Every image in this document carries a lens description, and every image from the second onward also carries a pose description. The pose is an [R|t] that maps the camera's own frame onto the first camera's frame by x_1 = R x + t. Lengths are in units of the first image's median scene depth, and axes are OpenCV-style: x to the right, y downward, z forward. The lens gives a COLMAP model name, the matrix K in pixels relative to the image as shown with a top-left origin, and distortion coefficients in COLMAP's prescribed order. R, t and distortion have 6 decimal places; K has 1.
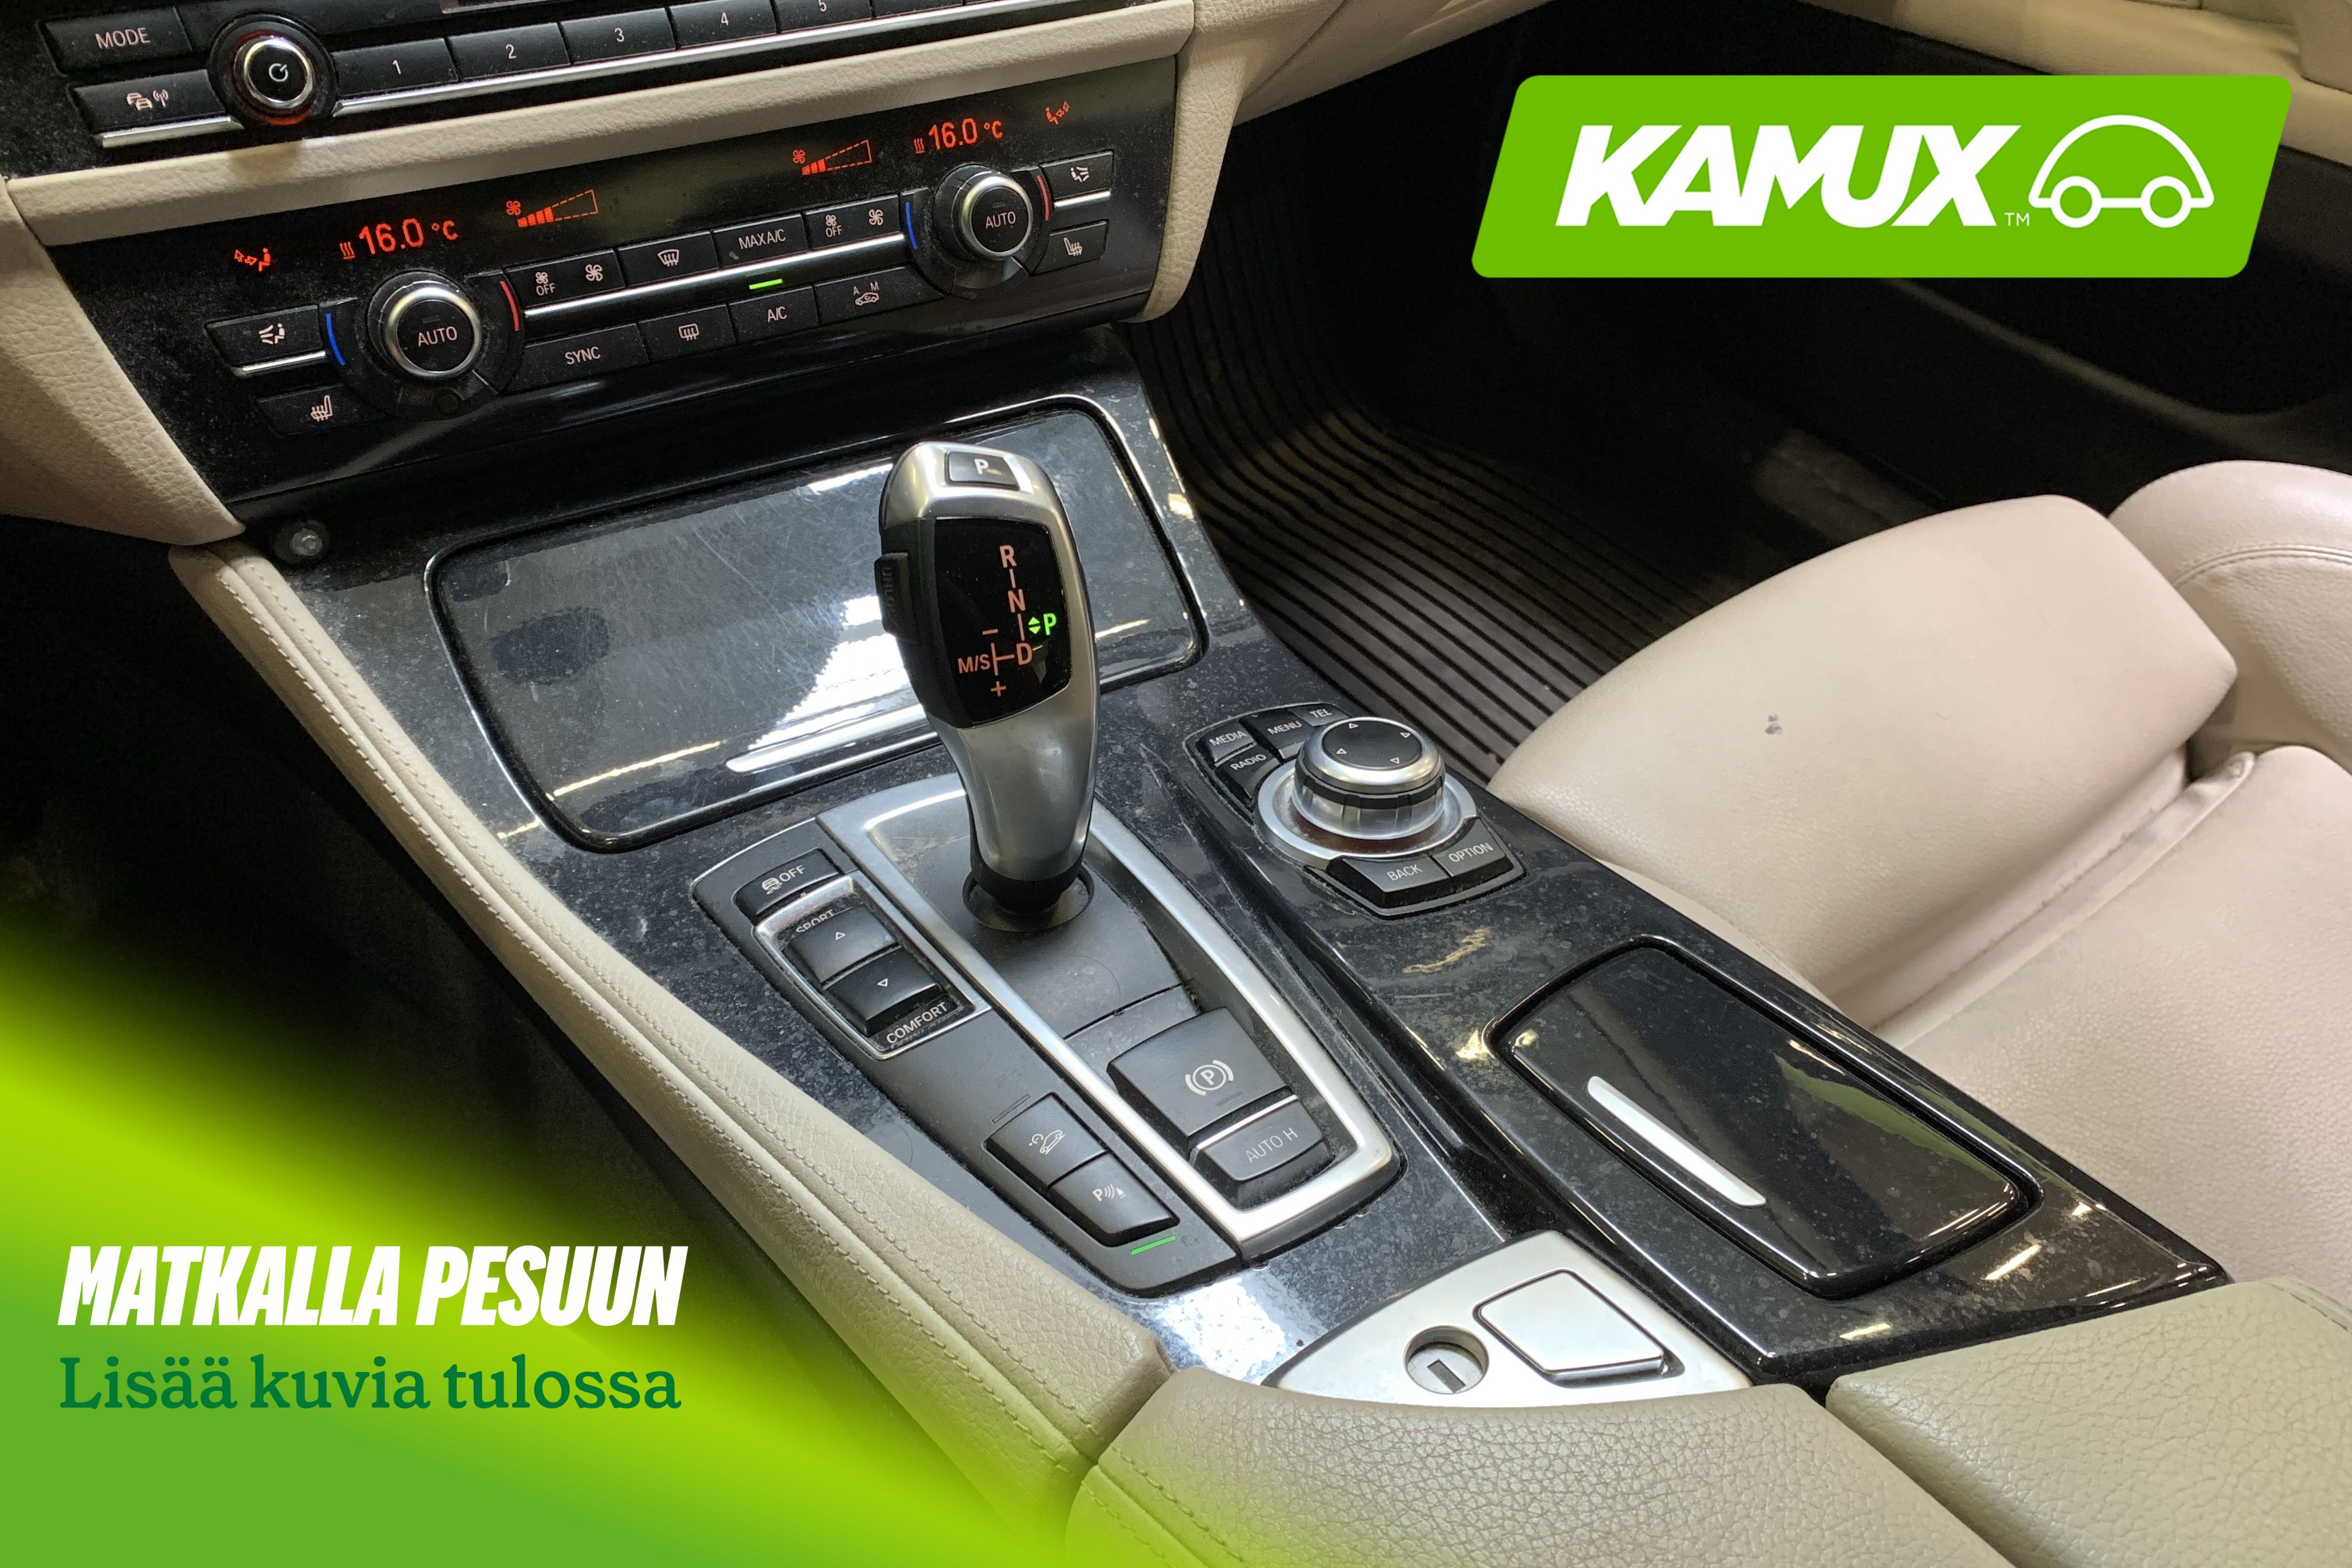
lens RADIAL K [[1781.2, 0, 1170.1], [0, 1781.2, 834.1], [0, 0, 1]] dist [0.029790, -0.053104]
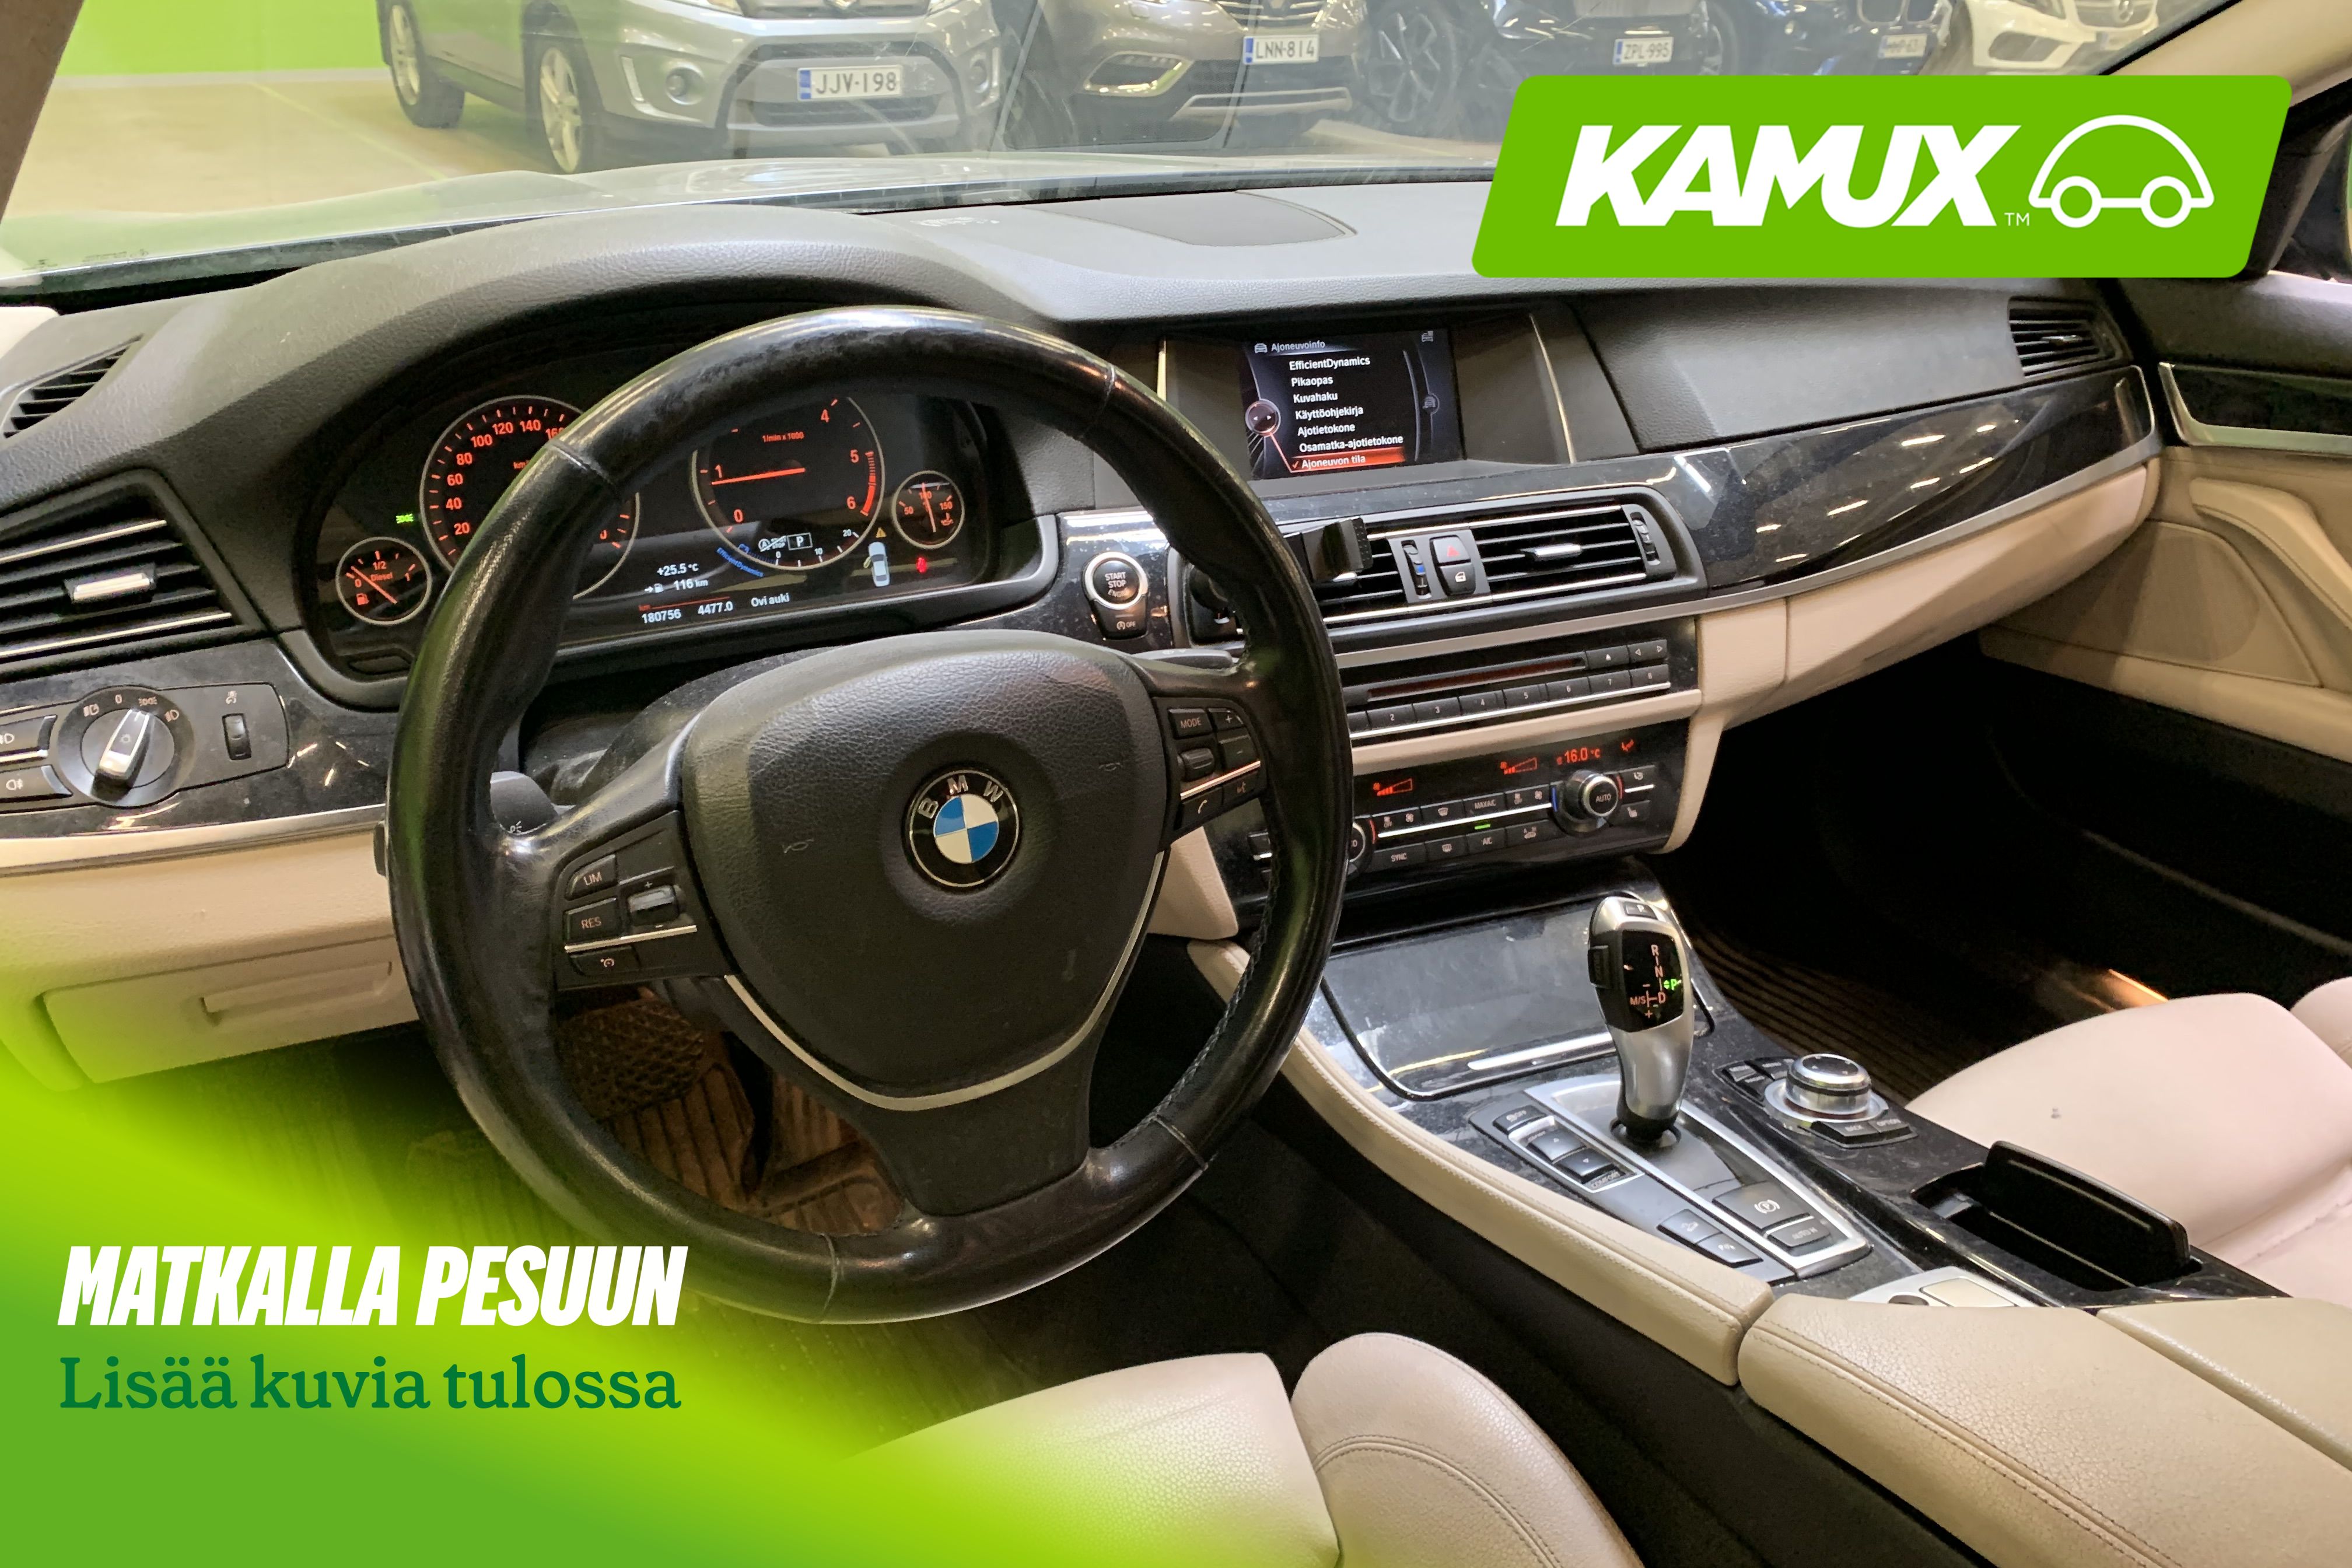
lens RADIAL K [[1781.2, 0, 1170.1], [0, 1781.2, 834.1], [0, 0, 1]] dist [0.029790, -0.053104]
pose [[0.989565, 0.030100, -0.140912, -0.306469], [-0.071827, 0.950816, -0.301313, 0.324538], [0.124912, 0.308290, 0.943056, -0.910461]]
